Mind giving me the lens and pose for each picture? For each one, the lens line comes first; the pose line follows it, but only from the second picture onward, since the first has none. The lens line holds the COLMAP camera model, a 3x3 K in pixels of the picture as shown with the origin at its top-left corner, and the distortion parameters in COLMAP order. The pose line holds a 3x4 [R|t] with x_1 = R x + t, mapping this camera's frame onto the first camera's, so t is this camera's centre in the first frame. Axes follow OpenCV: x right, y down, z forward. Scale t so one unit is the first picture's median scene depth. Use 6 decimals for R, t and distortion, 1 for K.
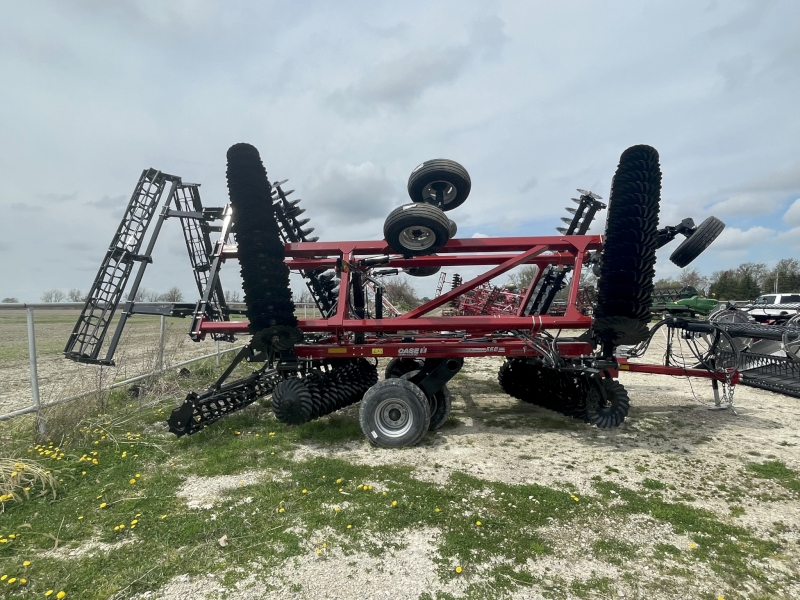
lens RADIAL K [[459.7, 0, 399.6], [0, 459.7, 300.8], [0, 0, 1]] dist [-0.005184, 0.000956]
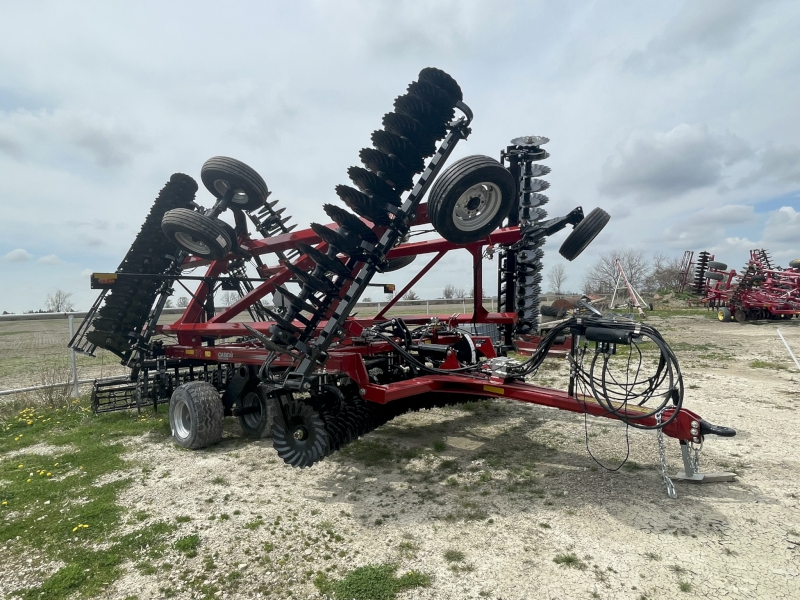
lens RADIAL K [[459.7, 0, 393.7], [0, 459.7, 302.5], [0, 0, 1]] dist [-0.005184, 0.000956]
pose [[0.804759, -0.024325, -0.593103, 1.090594], [0.037315, 0.999257, 0.009649, -0.001312], [0.592427, -0.029896, 0.805069, 0.496444]]
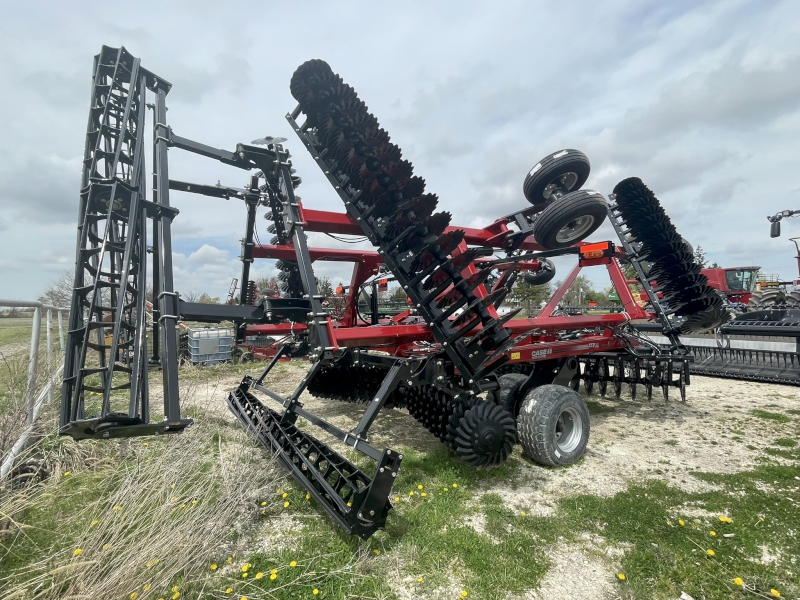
lens RADIAL K [[389.8, 0, 402.3], [0, 389.8, 297.7], [0, 0, 1]] dist [-0.008169, 0.000261]
pose [[0.806230, 0.012103, 0.591478, -0.776318], [0.004131, 0.999651, -0.026085, 0.022154], [-0.591588, 0.023474, 0.805899, 0.634431]]
